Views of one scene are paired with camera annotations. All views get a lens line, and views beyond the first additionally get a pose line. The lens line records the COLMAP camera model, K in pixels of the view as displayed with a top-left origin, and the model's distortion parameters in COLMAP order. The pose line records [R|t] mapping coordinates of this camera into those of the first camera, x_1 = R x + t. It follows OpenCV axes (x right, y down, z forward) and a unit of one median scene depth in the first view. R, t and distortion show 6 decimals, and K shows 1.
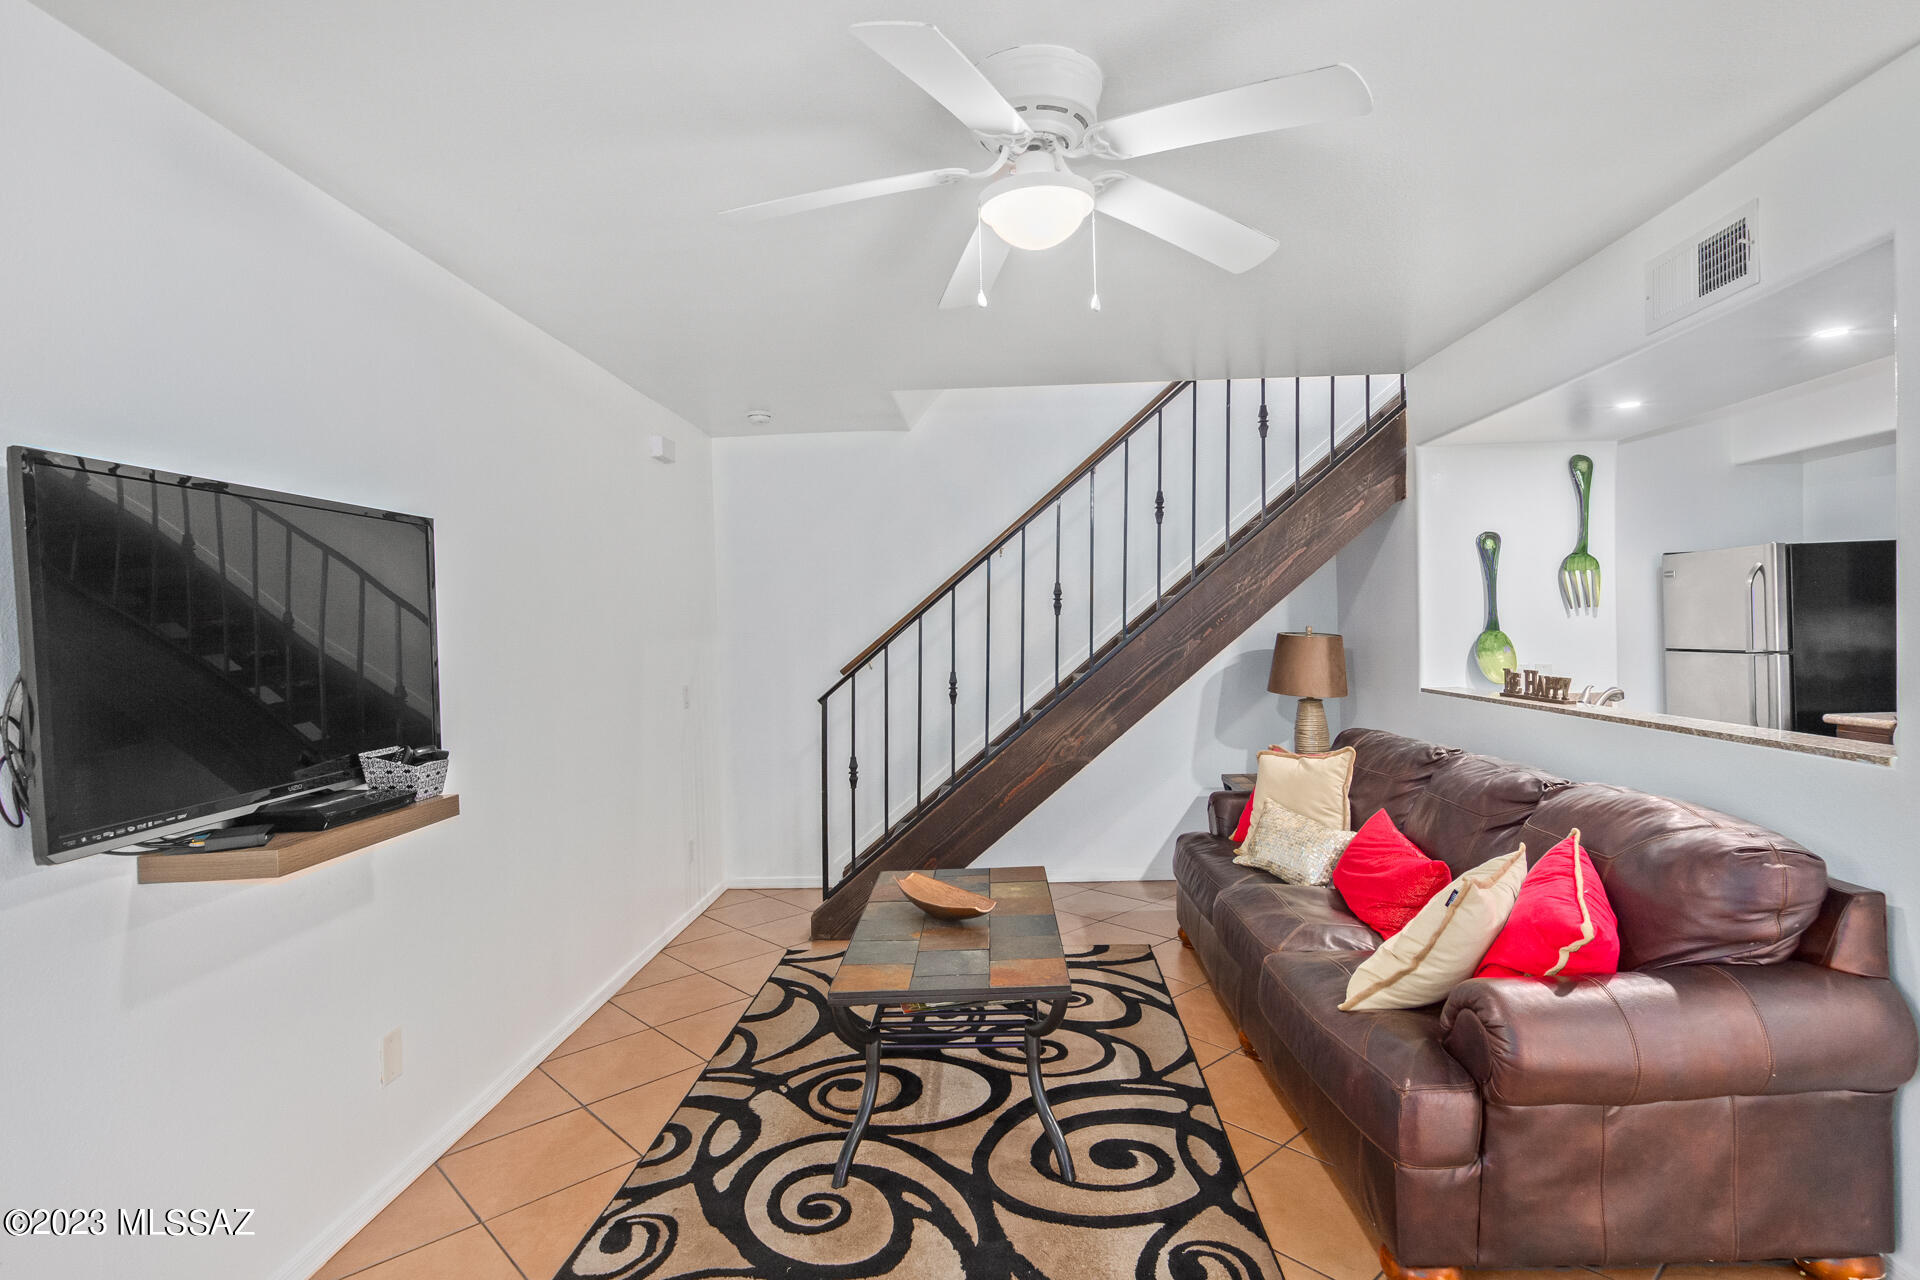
lens RADIAL K [[963.1, 0, 963.8], [0, 963.1, 636.3], [0, 0, 1]] dist [0.009189, -0.003578]
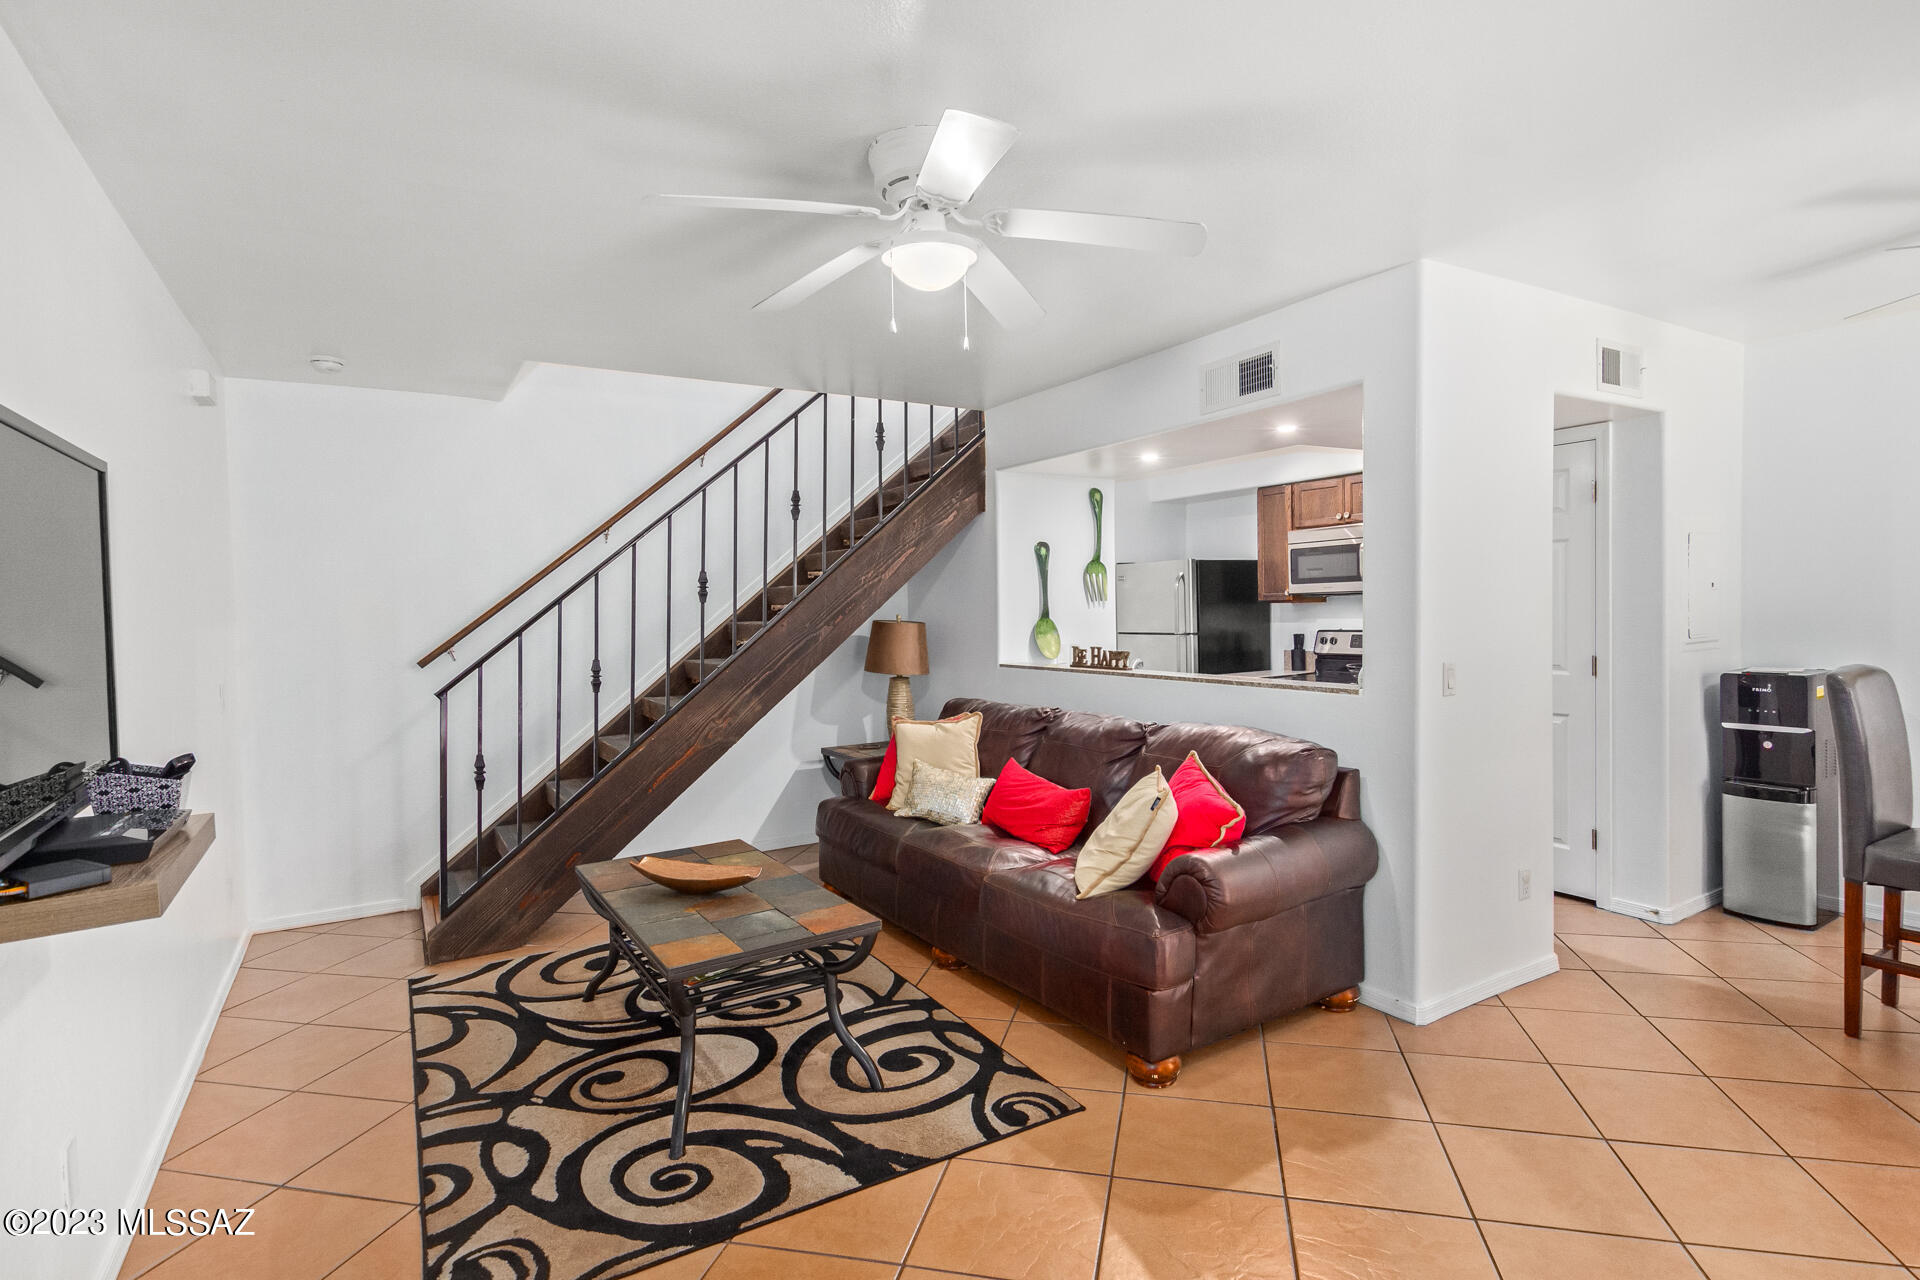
lens RADIAL K [[963.1, 0, 947.1], [0, 963.1, 632.2], [0, 0, 1]] dist [0.009189, -0.003578]
pose [[0.833474, -0.004769, 0.552538, -0.311911], [0.003136, 0.999987, 0.003900, 0.008276], [-0.552550, -0.001518, 0.833478, -0.005074]]
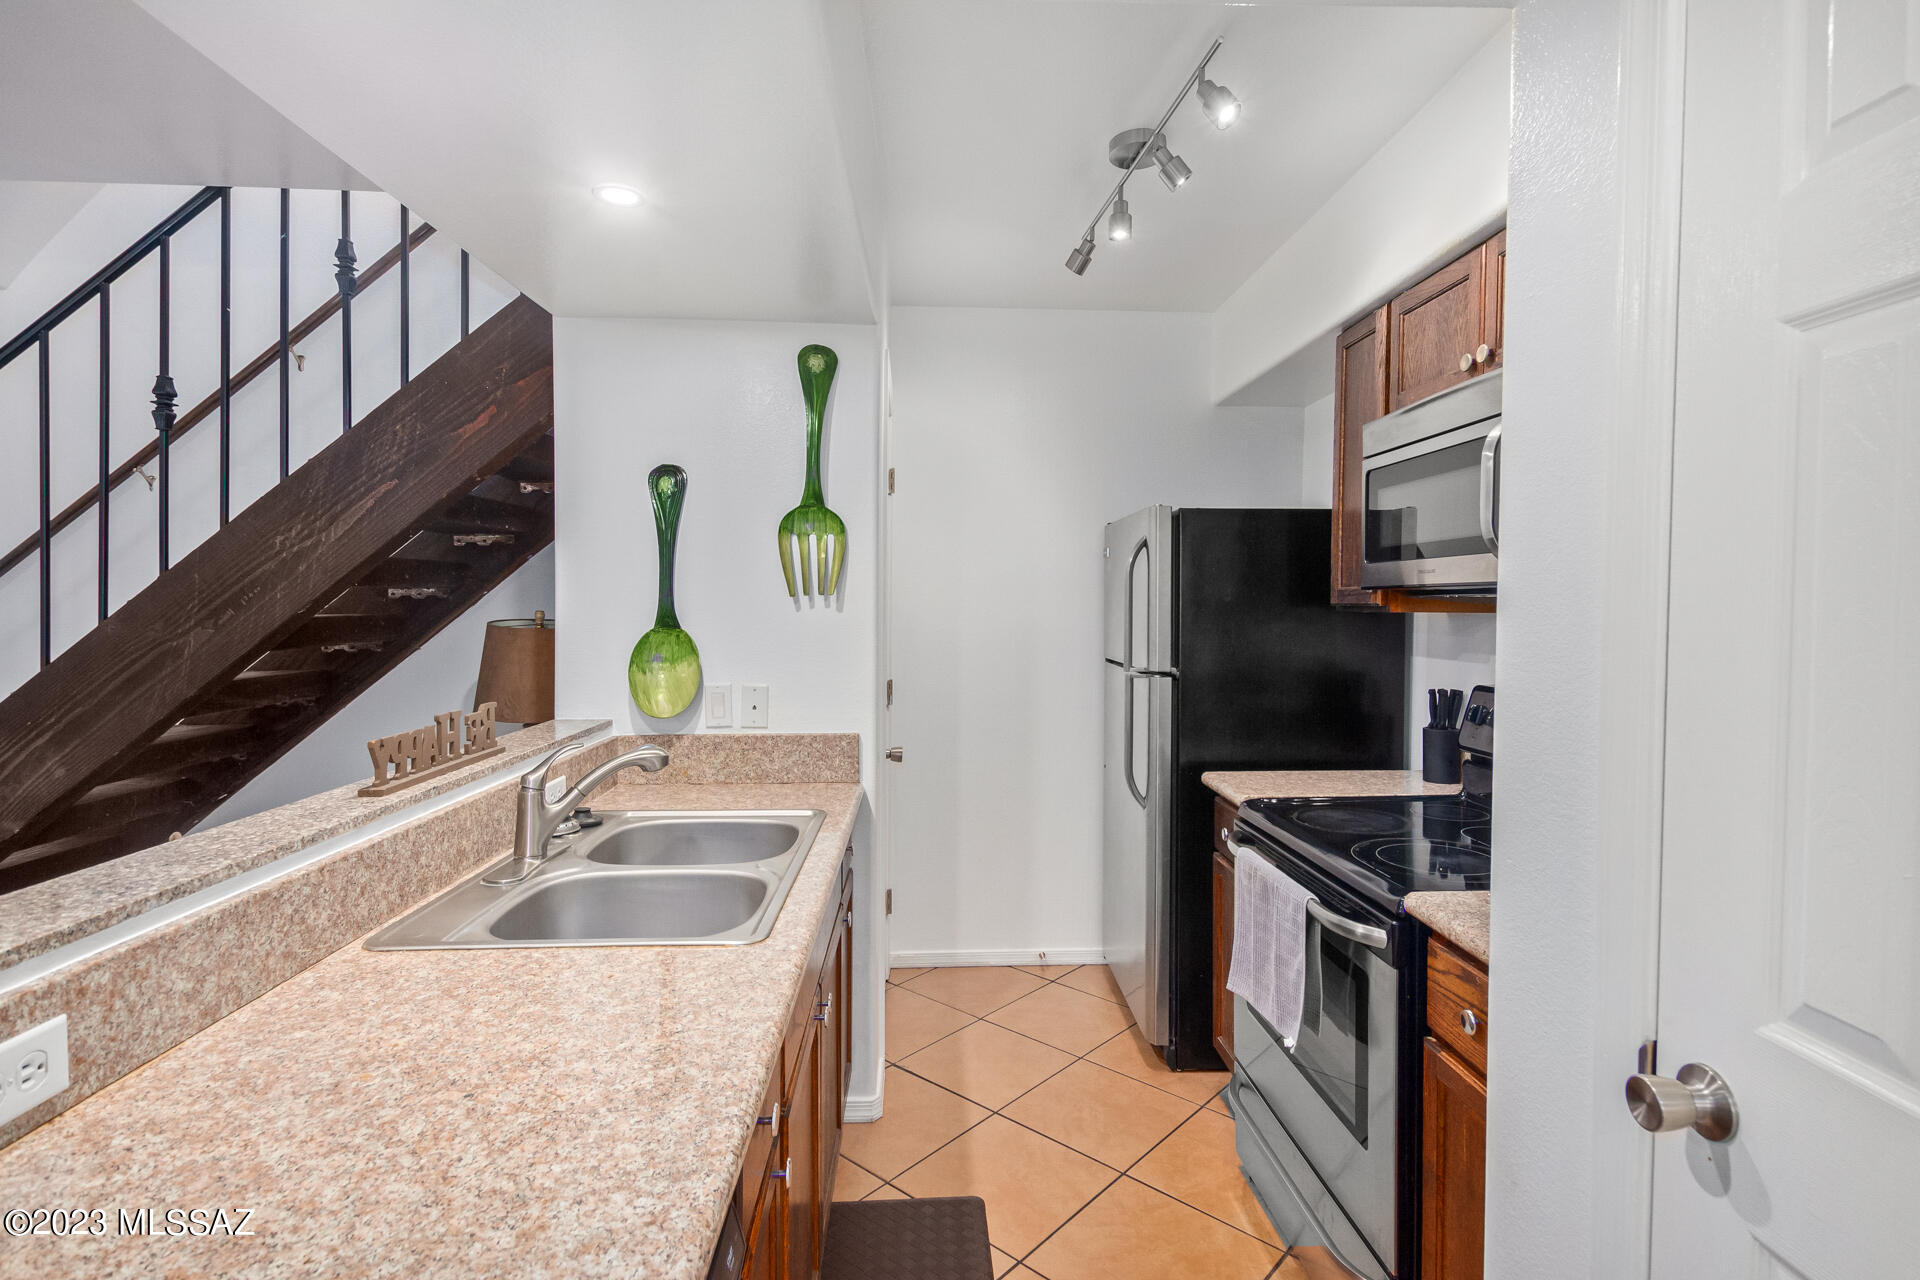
lens RADIAL K [[931.7, 0, 962.3], [0, 931.7, 625.8], [0, 0, 1]] dist [0.011880, -0.003448]
pose [[0.995539, 0.028836, 0.089837, 0.769408], [-0.030700, 0.999339, 0.019445, -0.028090], [-0.089217, -0.022116, 0.995767, 0.457348]]
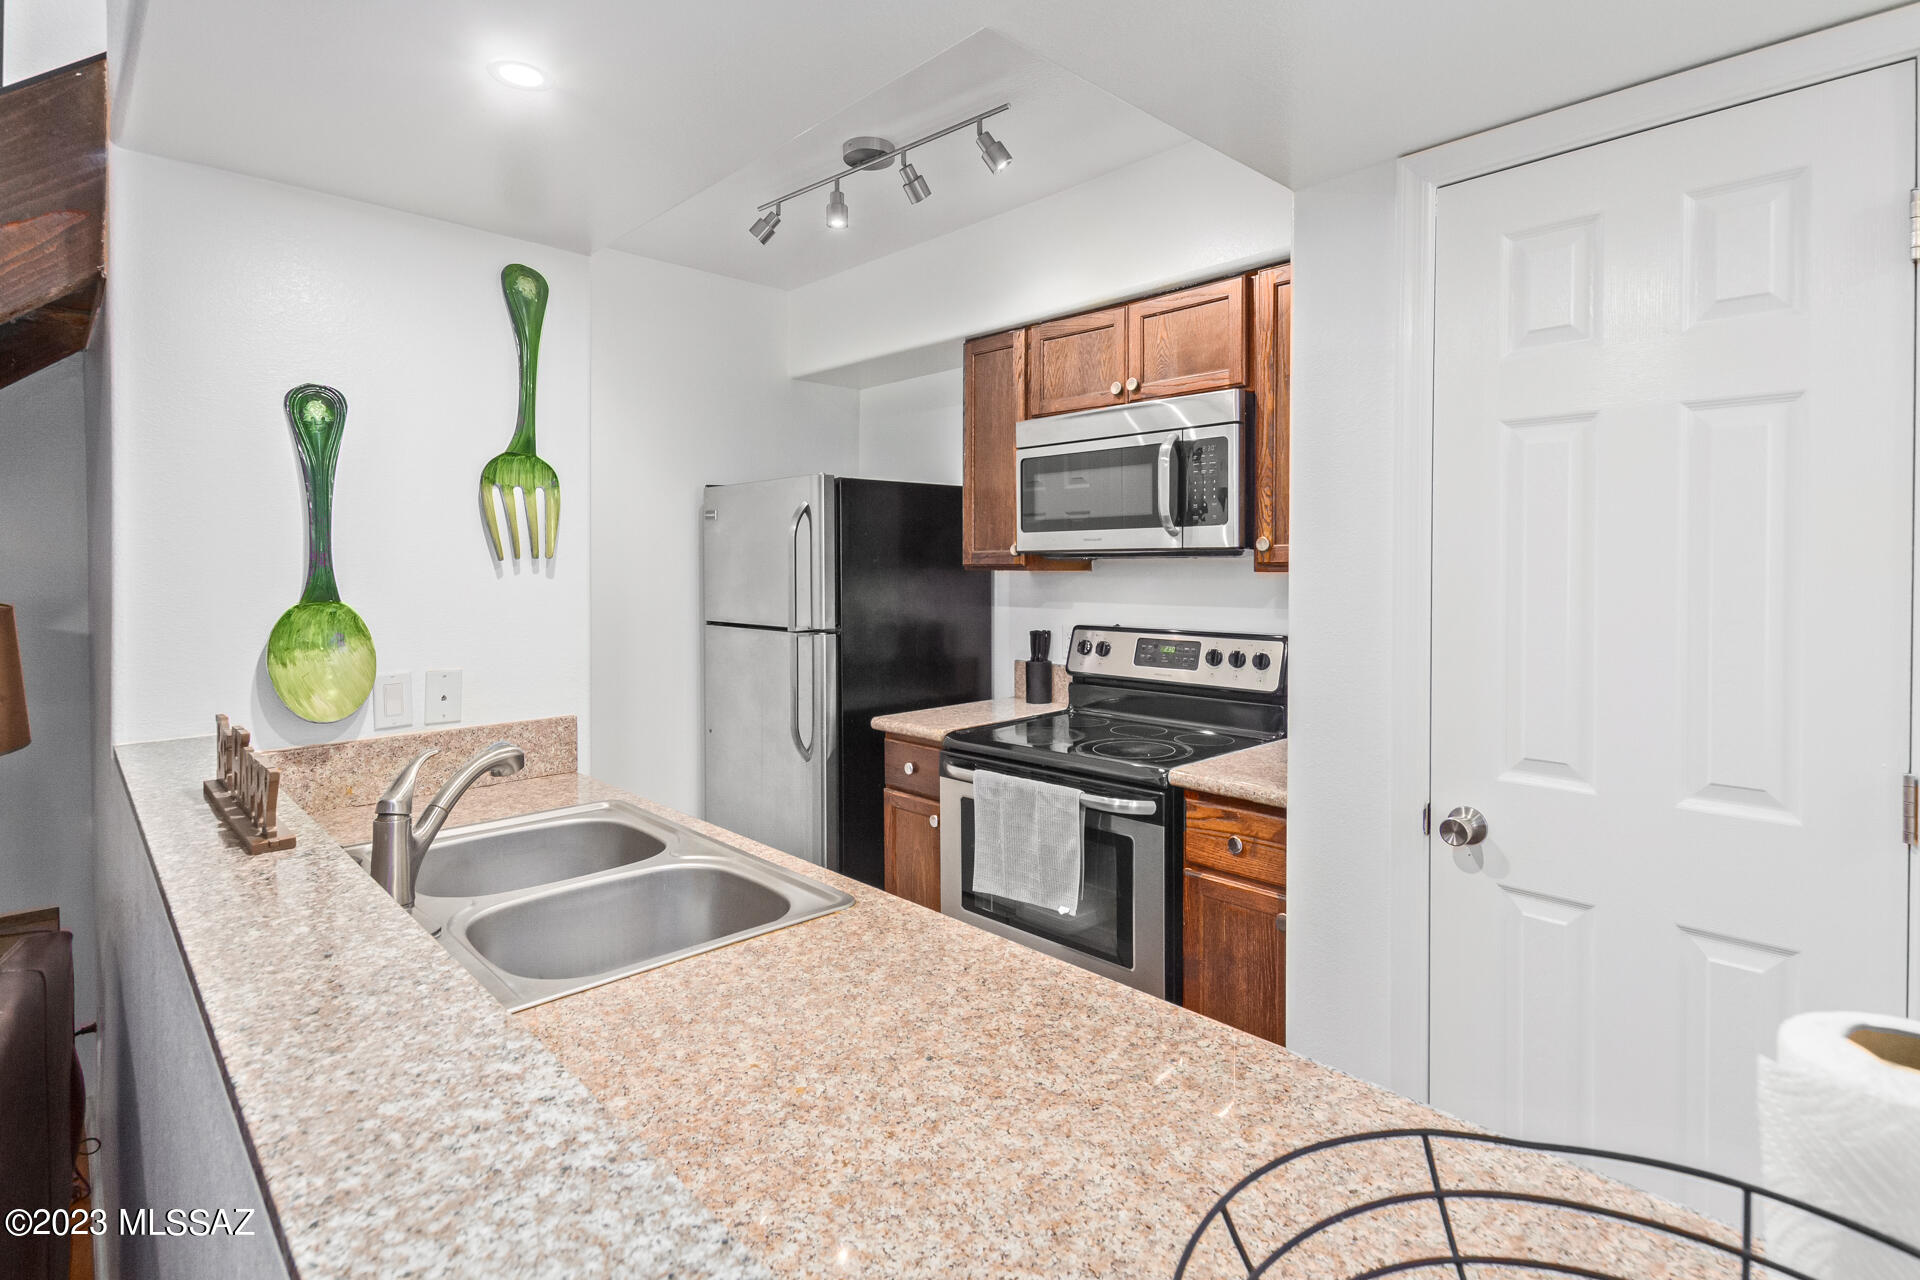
lens RADIAL K [[963.1, 0, 971.3], [0, 963.1, 576.9], [0, 0, 1]] dist [0.009189, -0.003578]
pose [[0.683281, 0.015523, 0.729991, 0.481418], [-0.012964, 0.999874, -0.009128, -0.020697], [-0.730040, -0.003227, 0.683396, 0.530916]]
